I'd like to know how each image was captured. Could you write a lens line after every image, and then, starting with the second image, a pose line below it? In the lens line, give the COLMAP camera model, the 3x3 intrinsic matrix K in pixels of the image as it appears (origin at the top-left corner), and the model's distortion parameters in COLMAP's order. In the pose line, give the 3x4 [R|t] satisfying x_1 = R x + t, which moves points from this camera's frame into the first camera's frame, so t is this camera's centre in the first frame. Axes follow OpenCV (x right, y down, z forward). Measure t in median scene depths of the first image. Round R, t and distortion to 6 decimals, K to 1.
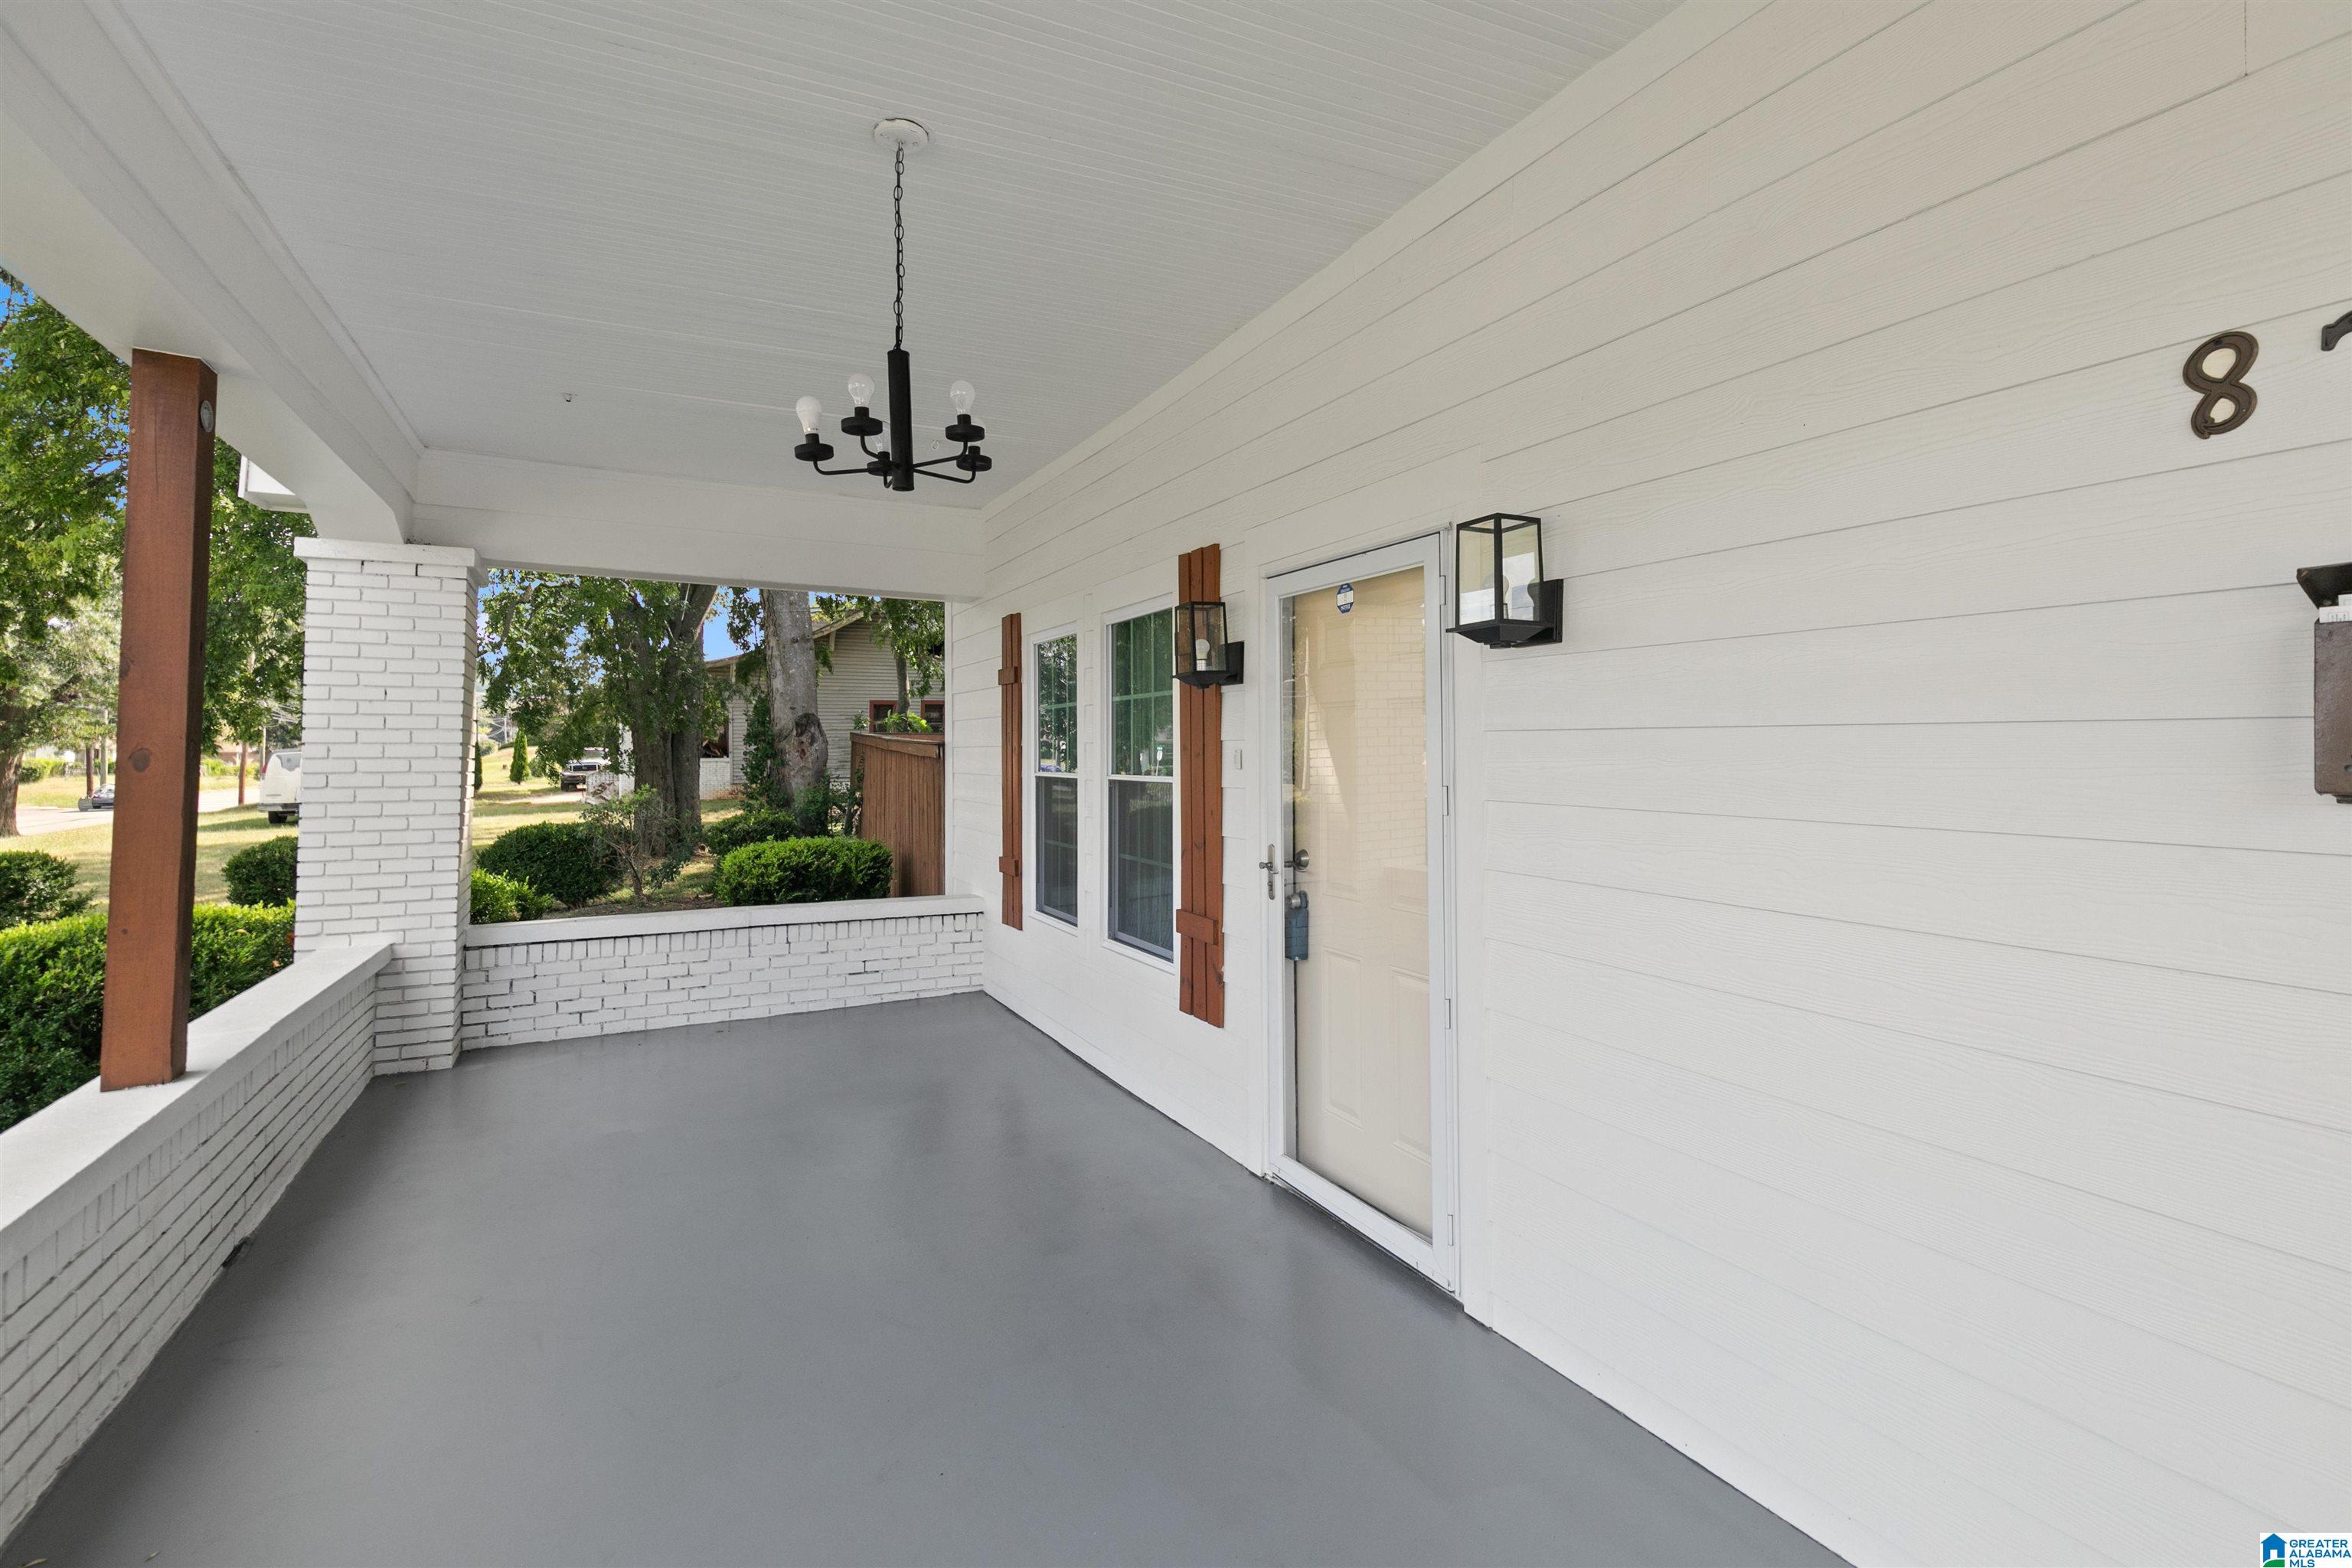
lens RADIAL K [[1063.9, 0, 1173.7], [0, 1063.9, 763.5], [0, 0, 1]] dist [0.009112, -0.000819]
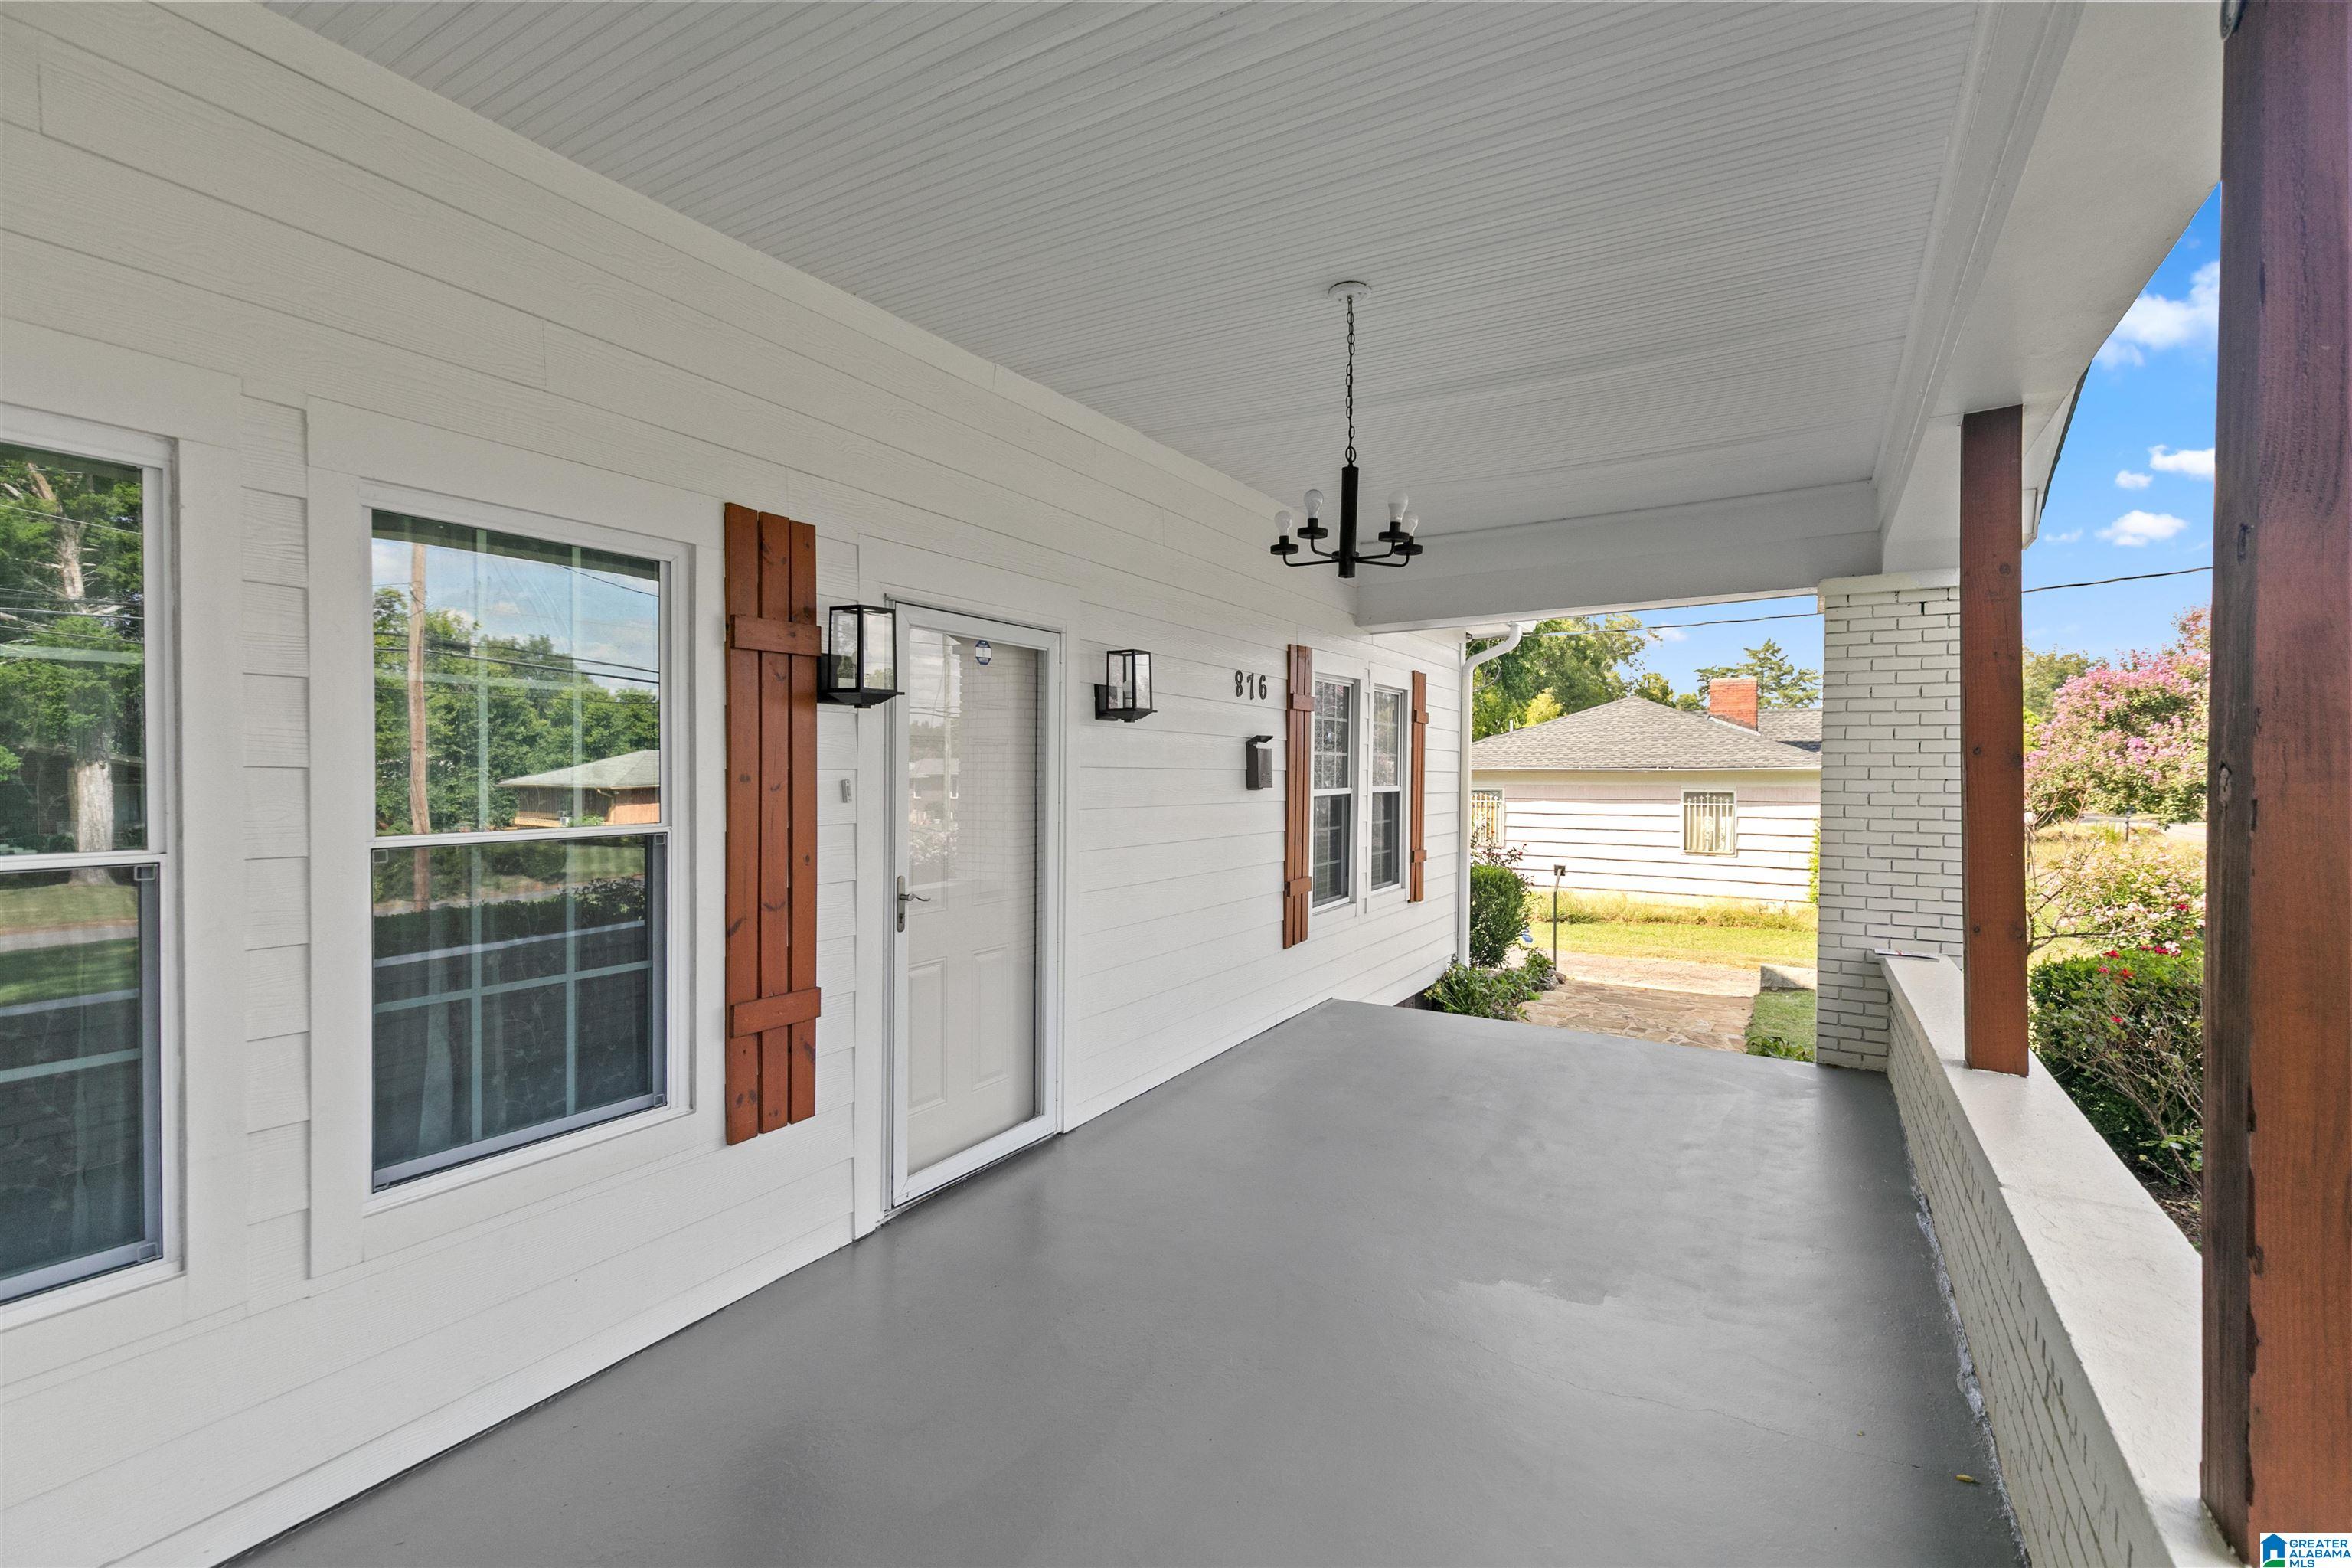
lens RADIAL K [[1063.9, 0, 1173.7], [0, 1063.9, 763.5], [0, 0, 1]] dist [0.009112, -0.000819]
pose [[-0.541284, -0.014745, 0.840710, -0.805688], [-0.010745, 0.999886, 0.010619, -0.037342], [-0.840771, -0.003285, -0.541381, 1.222267]]
